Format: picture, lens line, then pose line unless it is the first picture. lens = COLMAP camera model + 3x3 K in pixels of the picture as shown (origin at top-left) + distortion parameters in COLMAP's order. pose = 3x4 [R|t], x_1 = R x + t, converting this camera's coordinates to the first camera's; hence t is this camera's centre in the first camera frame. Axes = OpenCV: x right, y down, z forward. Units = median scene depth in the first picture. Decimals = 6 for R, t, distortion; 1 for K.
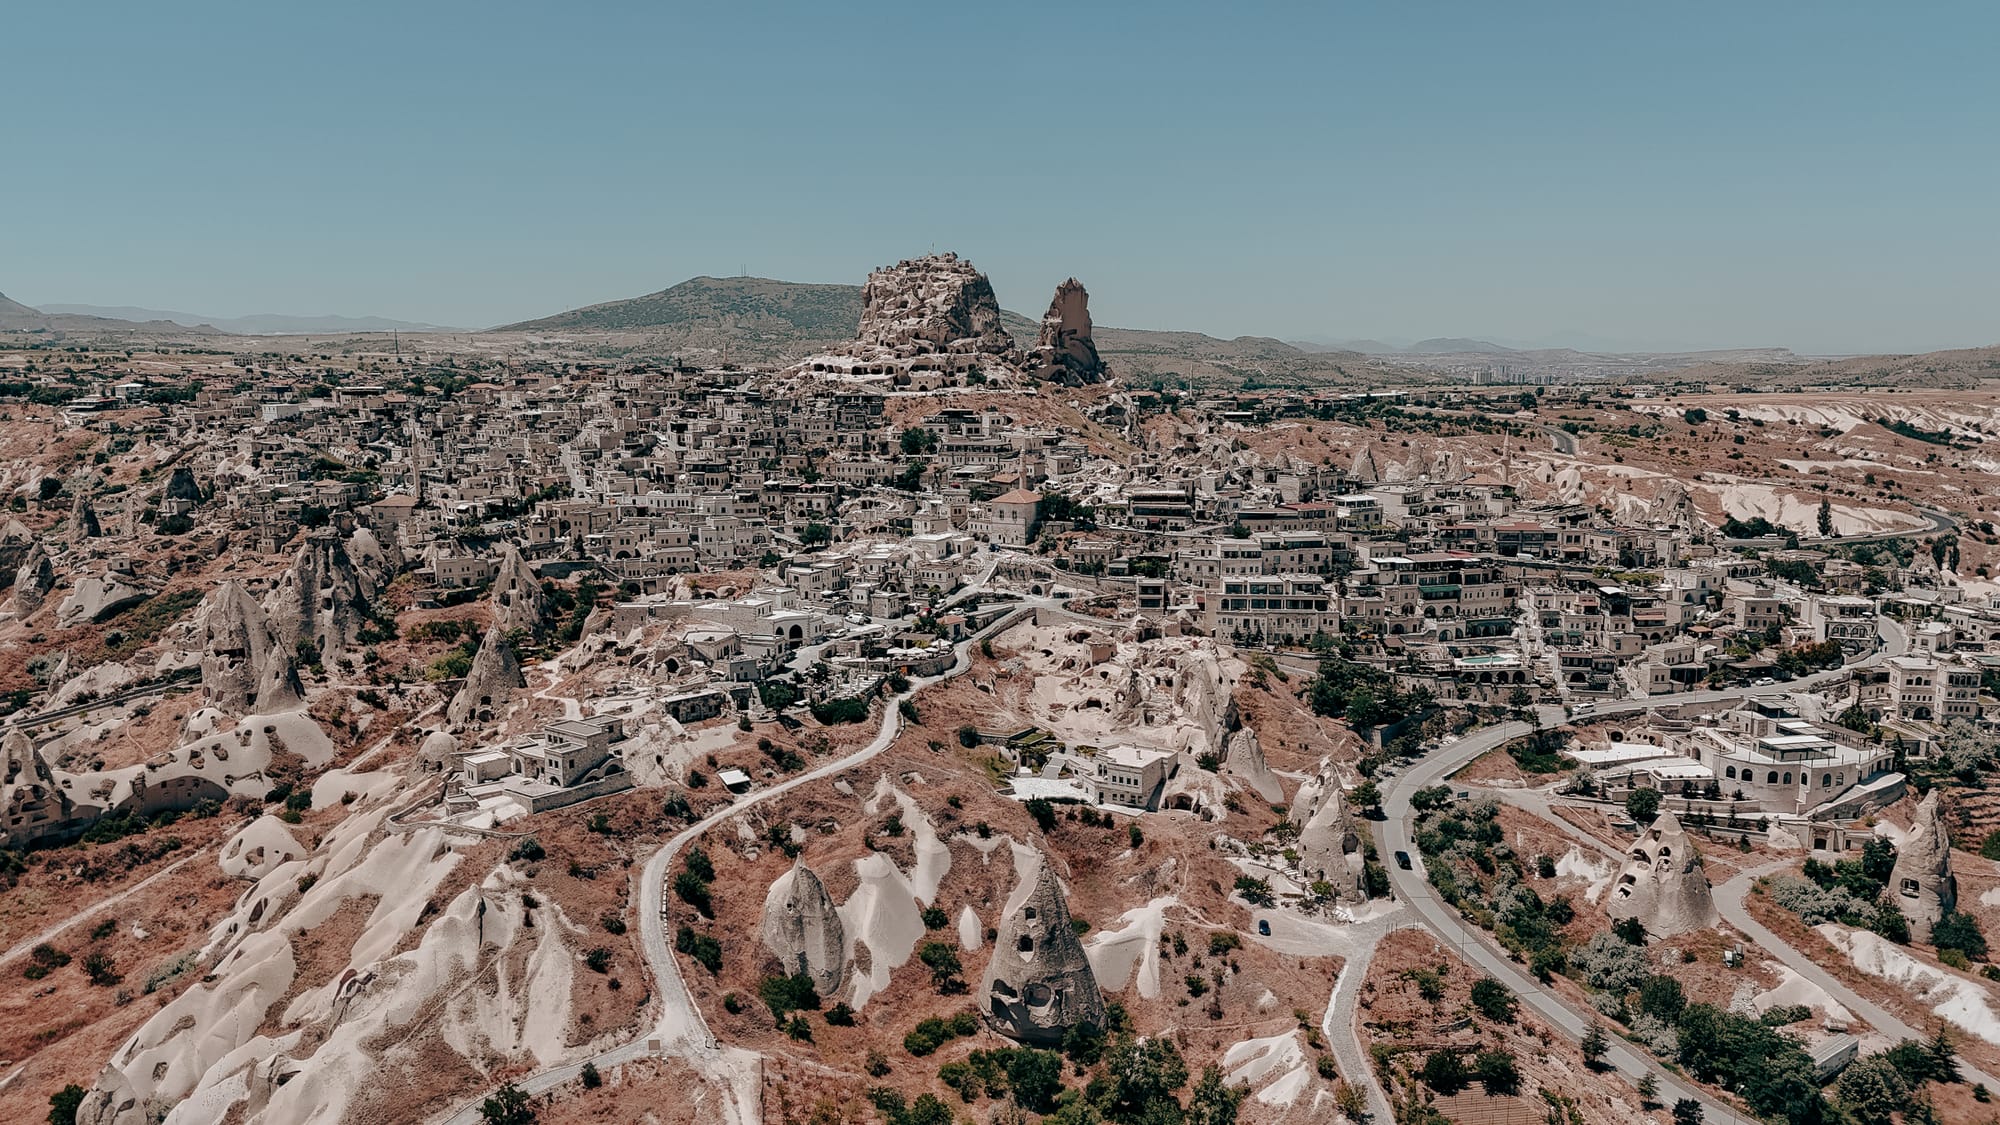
lens RADIAL K [[1446.5, 0, 1000.2], [0, 1446.5, 539.2], [0, 0, 1]] dist [0.087117, -0.109537]
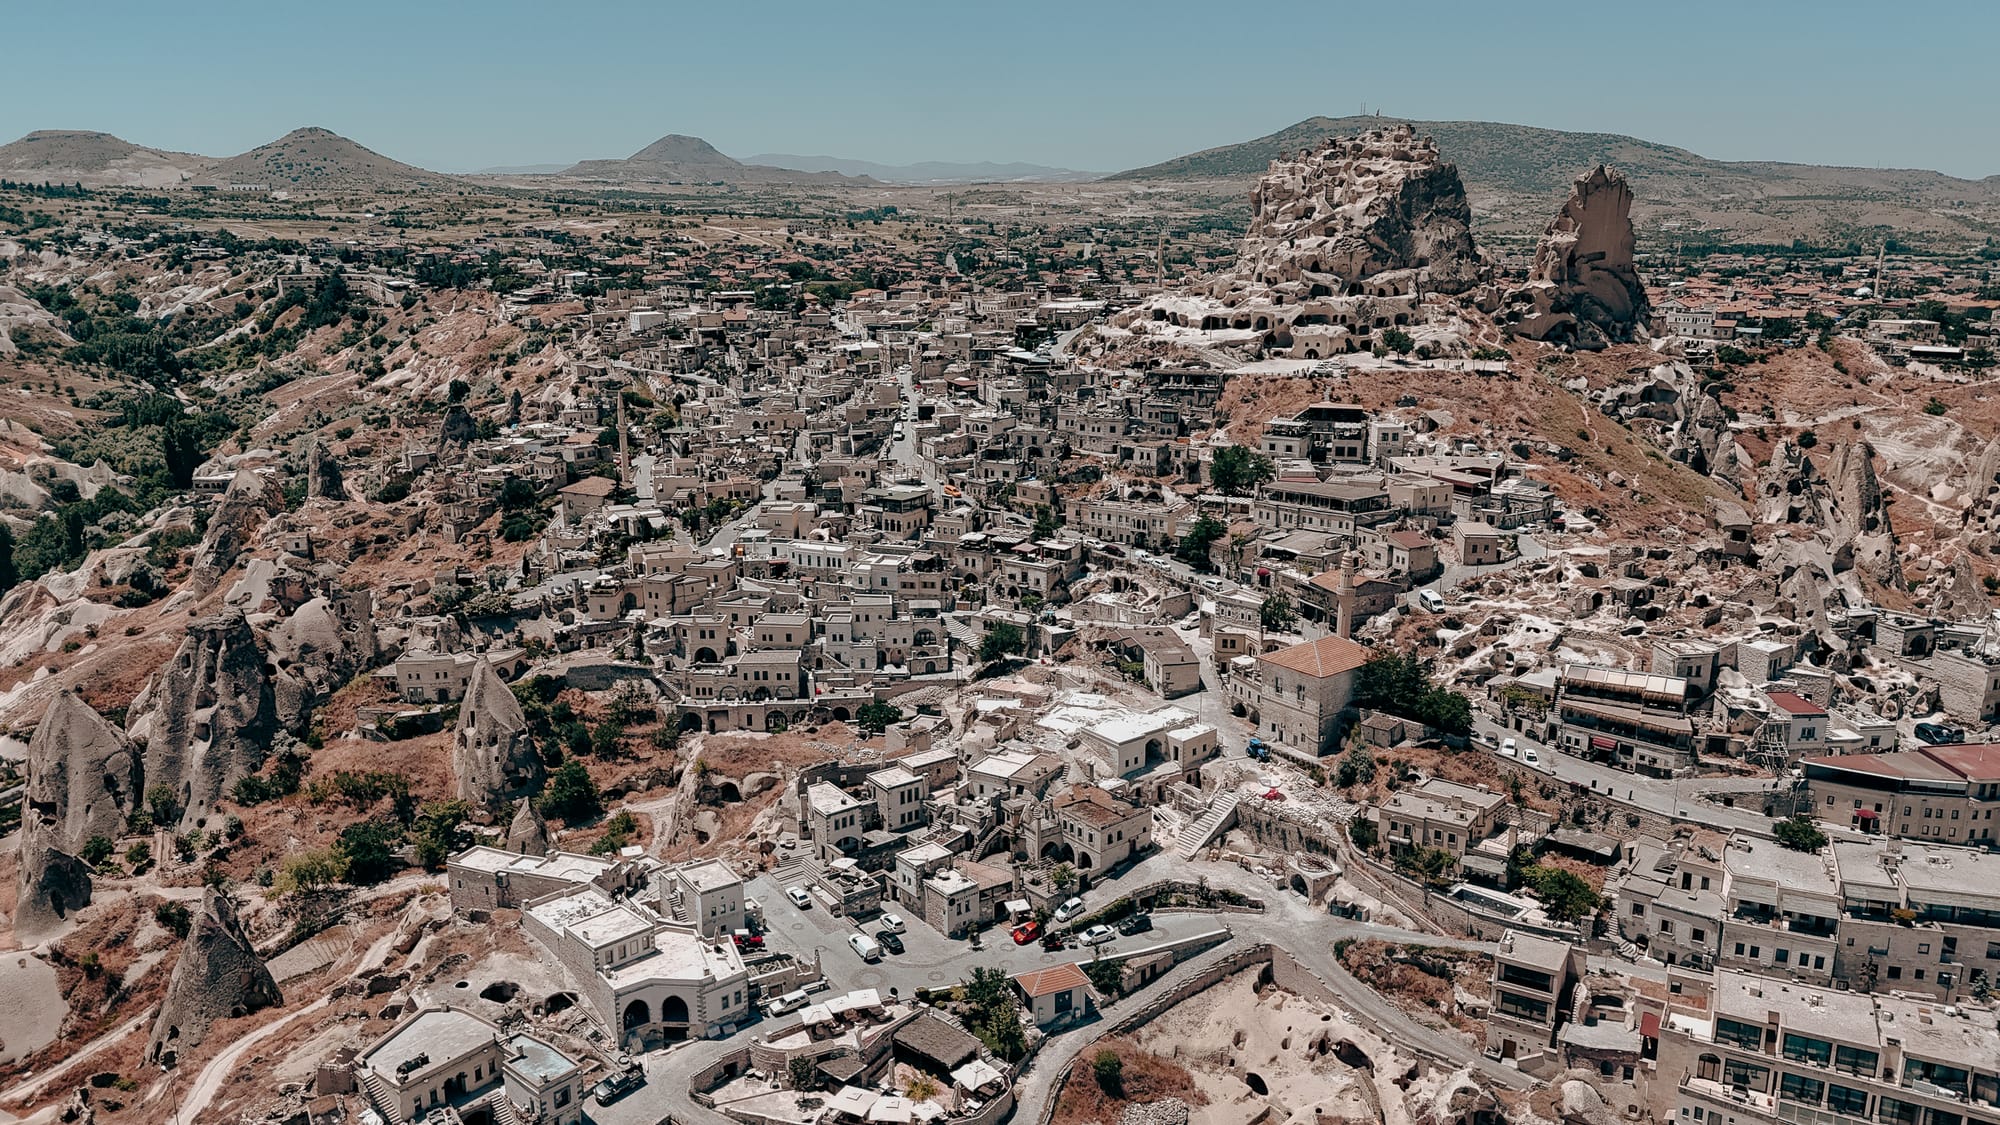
lens RADIAL K [[1446.5, 0, 1000.2], [0, 1446.5, 539.2], [0, 0, 1]] dist [0.087117, -0.109537]
pose [[0.913607, 0.093023, -0.395814, 0.097159], [-0.050945, 0.991995, 0.115547, -0.109295], [0.403394, -0.085400, 0.911033, 0.440225]]
